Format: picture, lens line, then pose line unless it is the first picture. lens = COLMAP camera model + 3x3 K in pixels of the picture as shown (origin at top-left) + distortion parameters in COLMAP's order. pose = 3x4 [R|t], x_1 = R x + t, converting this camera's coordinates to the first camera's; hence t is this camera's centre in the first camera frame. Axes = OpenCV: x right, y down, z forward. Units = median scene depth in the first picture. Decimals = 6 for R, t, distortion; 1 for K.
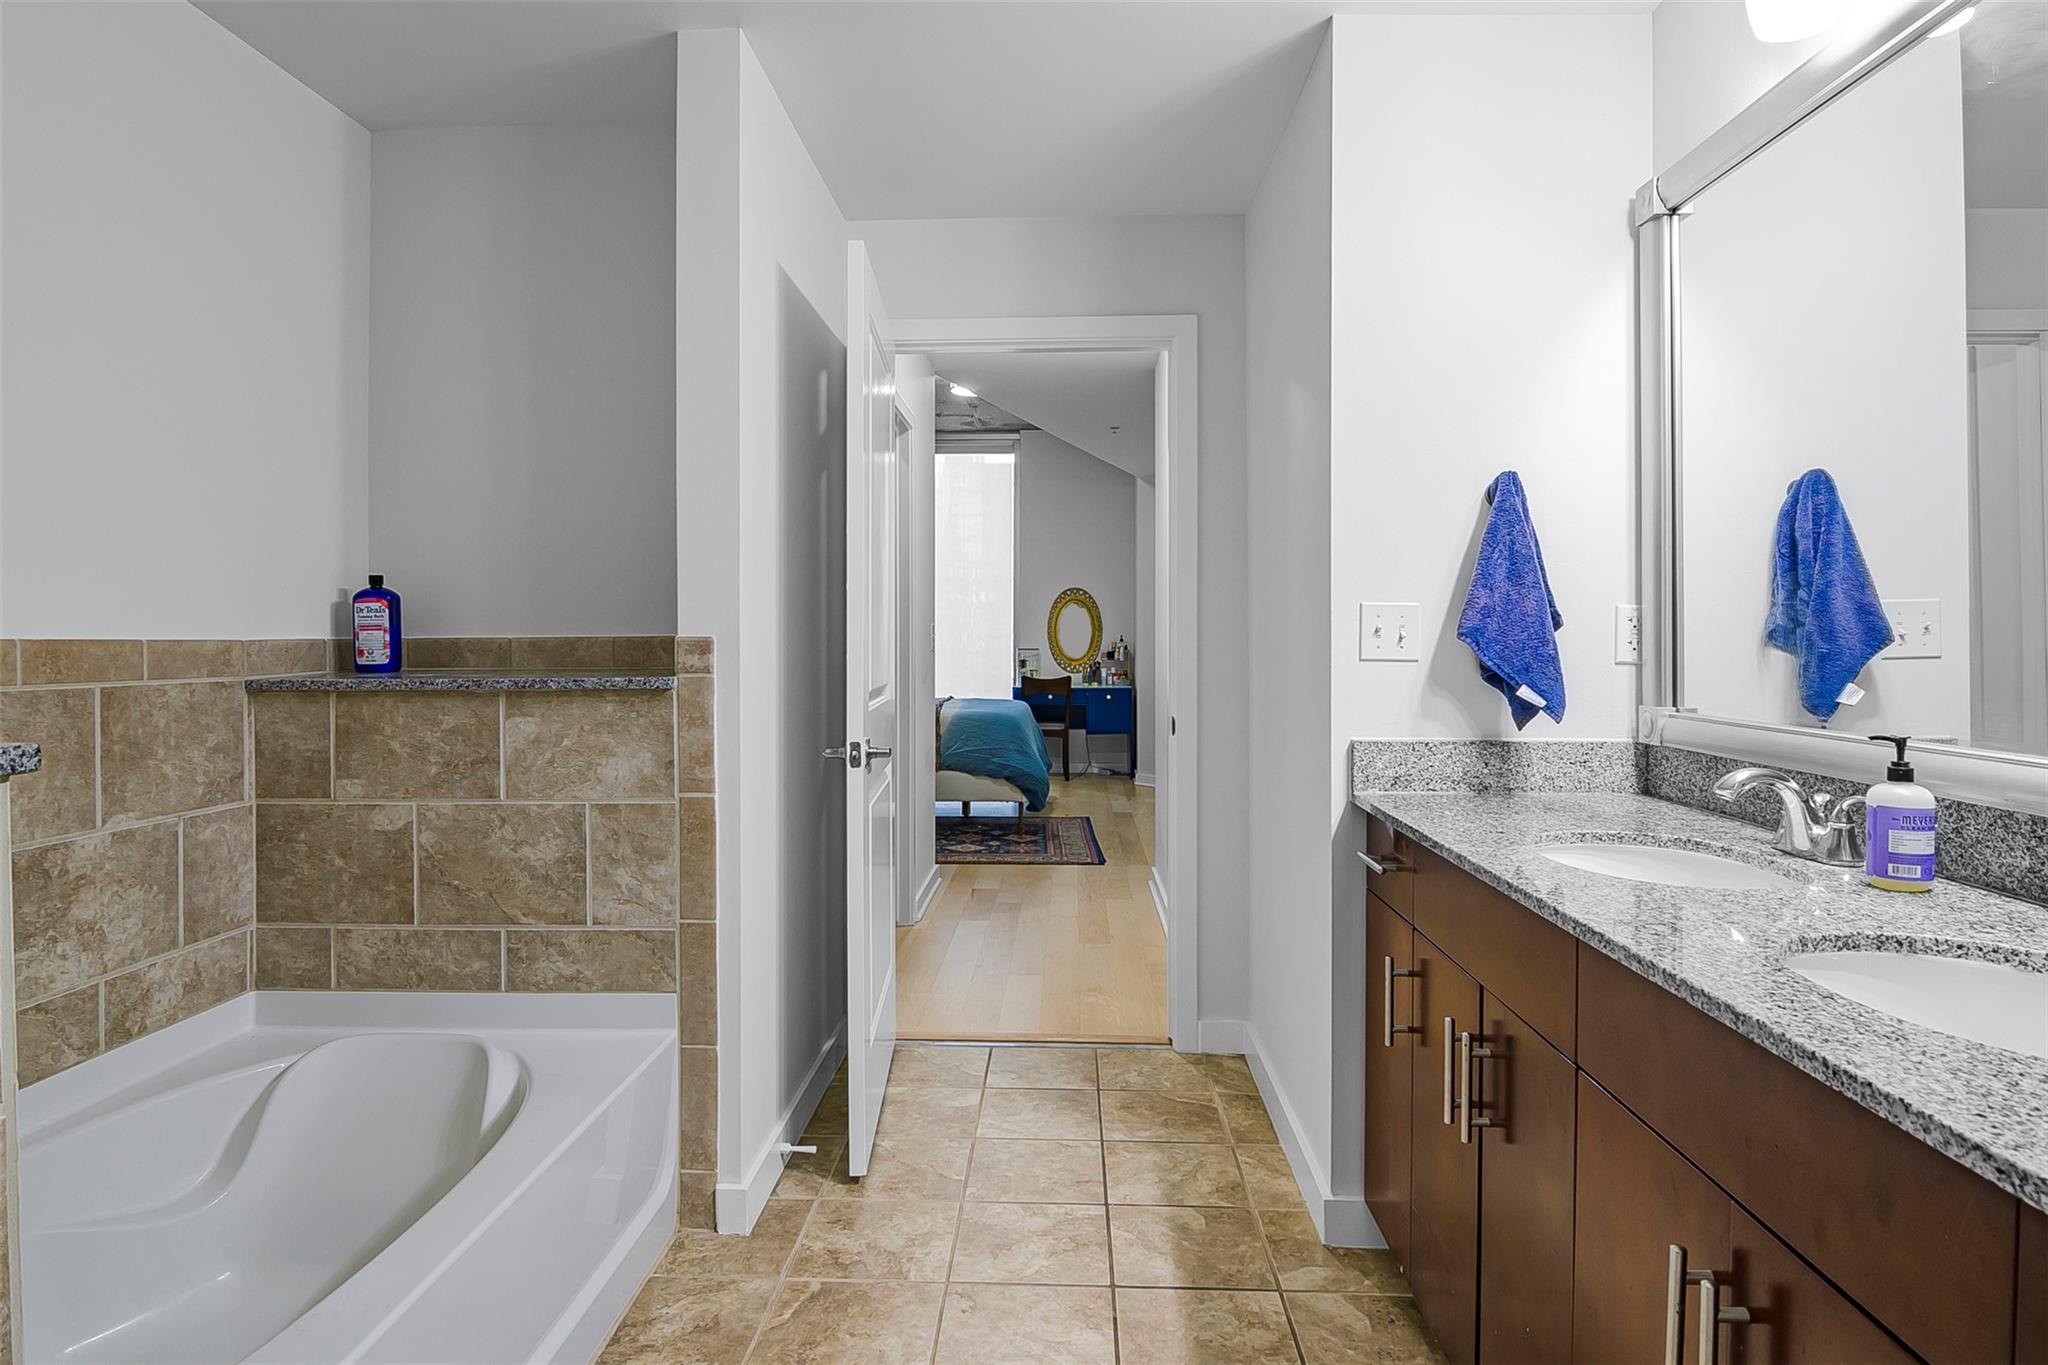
lens RADIAL K [[1212.8, 0, 1023.2], [0, 1212.8, 671.8], [0, 0, 1]] dist [-0.014262, -0.004366]
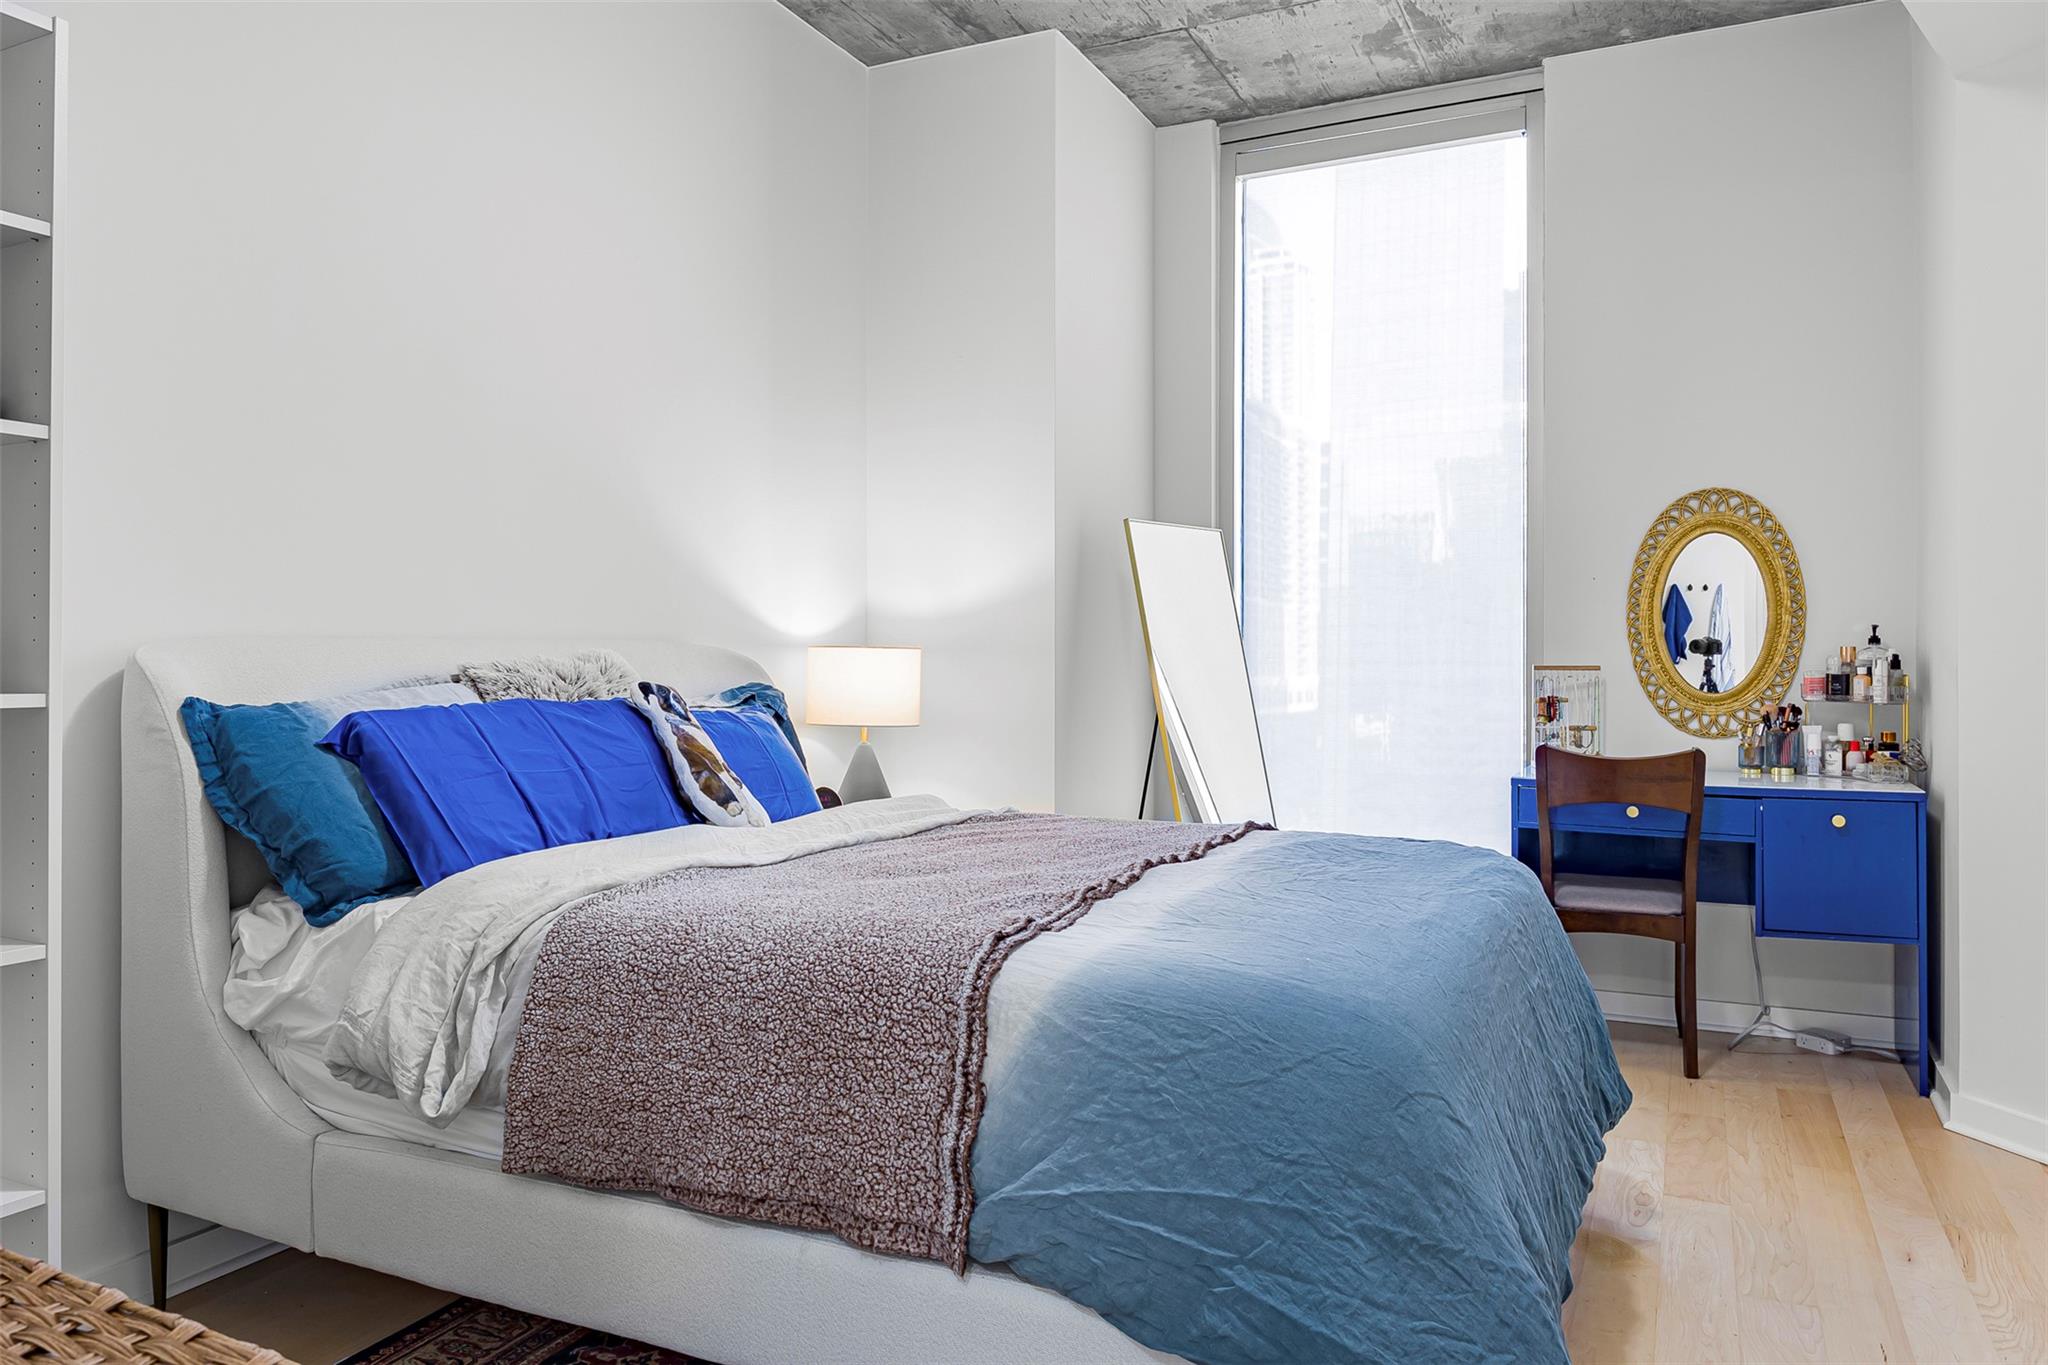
lens RADIAL K [[1455.6, 0, 1014.3], [0, 1455.6, 668.3], [0, 0, 1]] dist [0.003166, -0.005116]
pose [[0.922006, -0.001530, -0.387172, 0.019798], [-0.008143, 0.999694, -0.023341, -0.007452], [0.387089, 0.024673, 0.921712, 0.552291]]
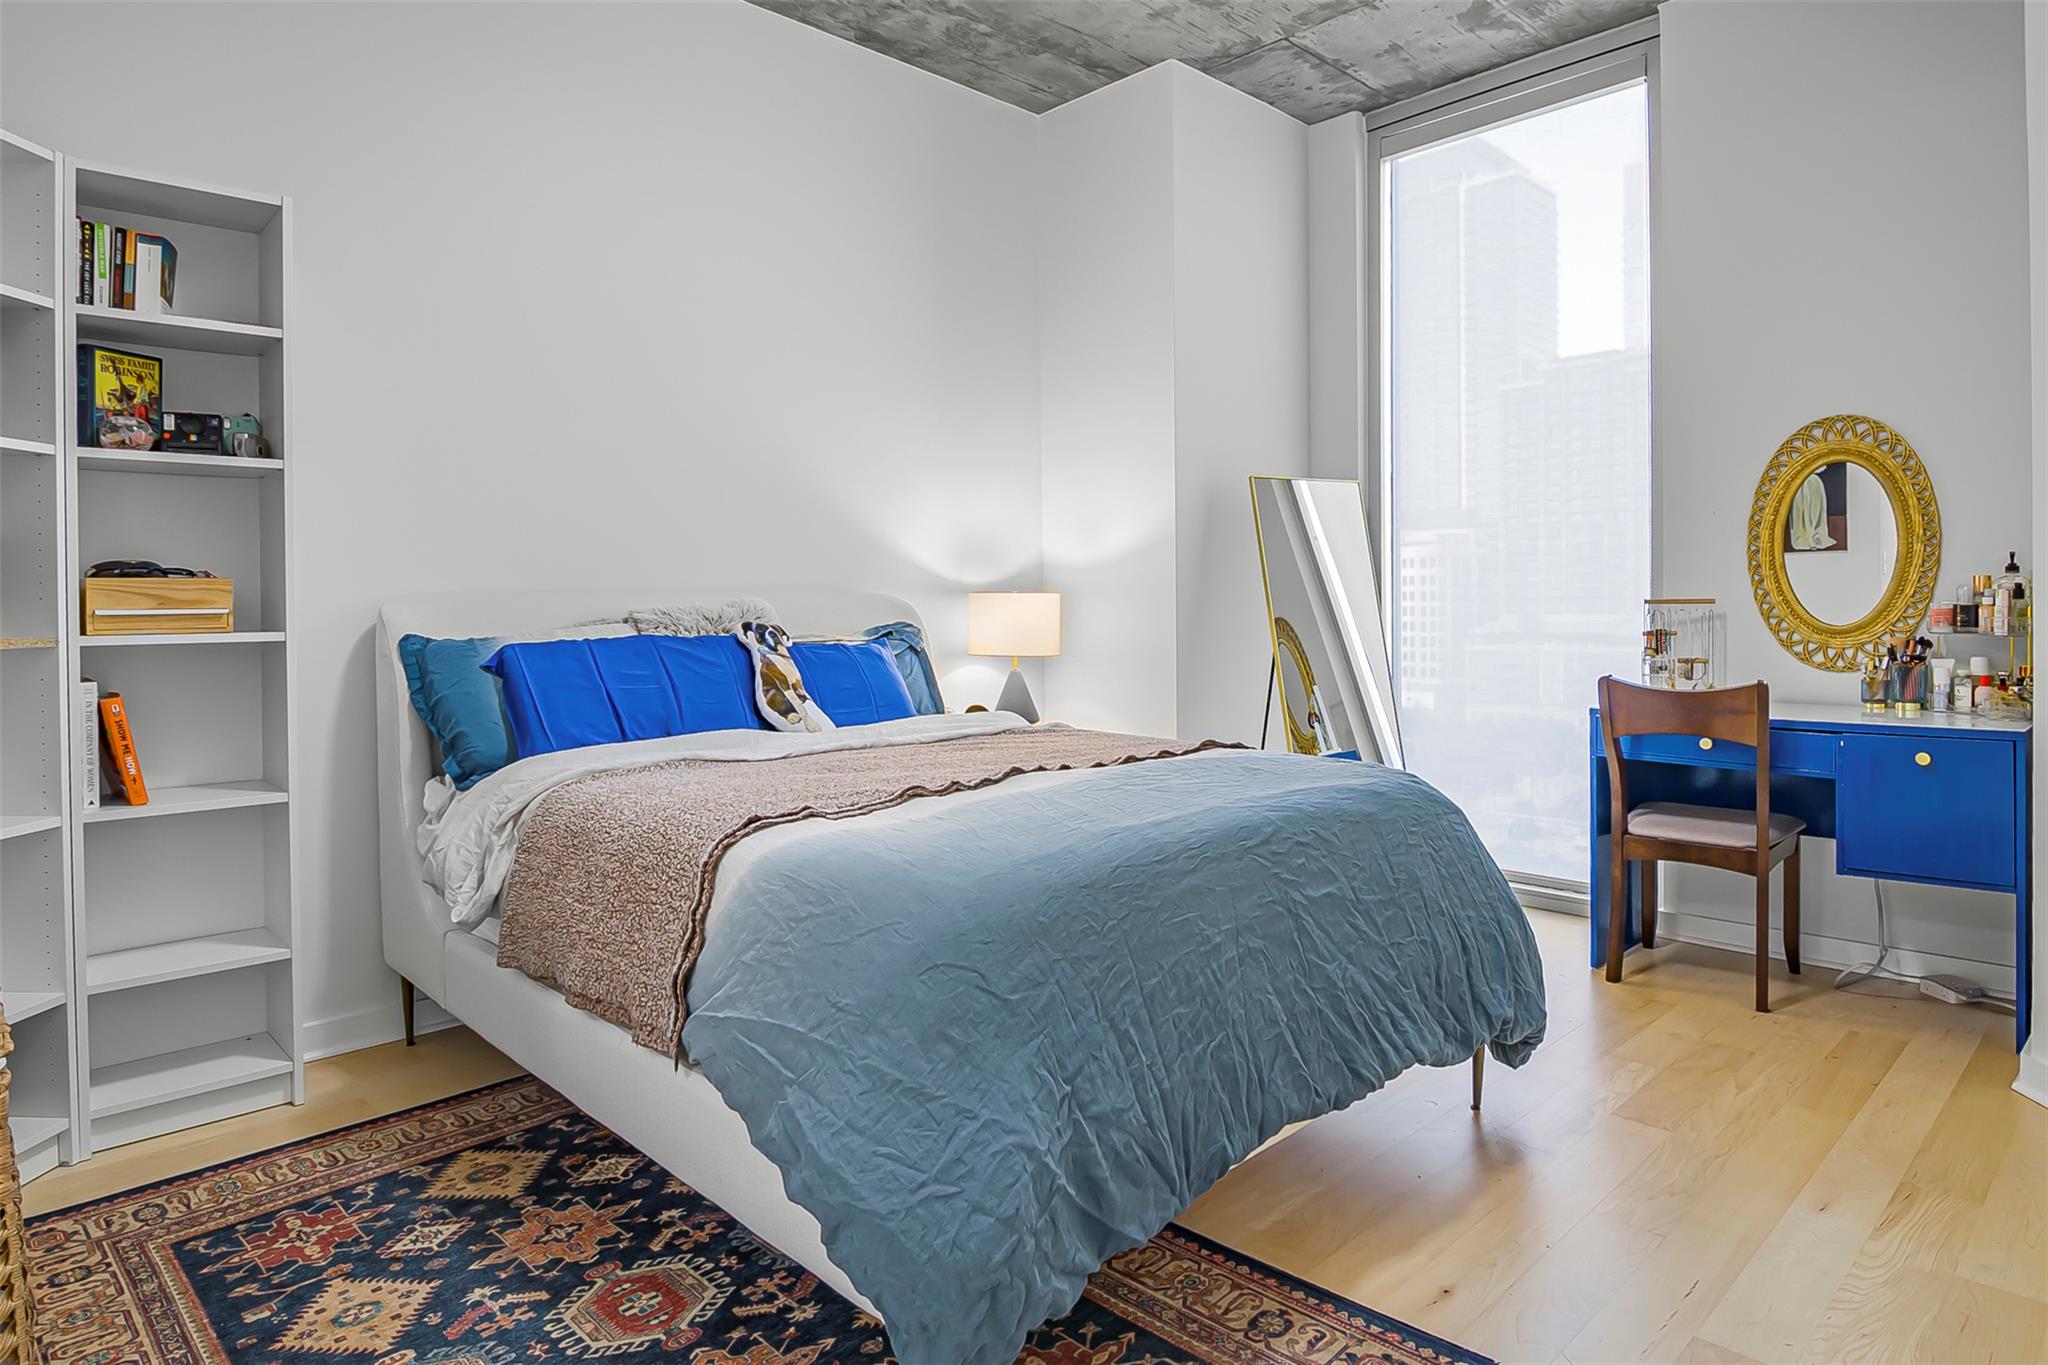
lens RADIAL K [[1212.8, 0, 956.9], [0, 1212.8, 627.6], [0, 0, 1]] dist [-0.014262, -0.004366]
pose [[0.713022, 0.000661, -0.701141, 0.102514], [-0.005631, 0.999973, -0.004784, -0.008105], [0.701119, 0.007359, 0.713006, 0.600941]]
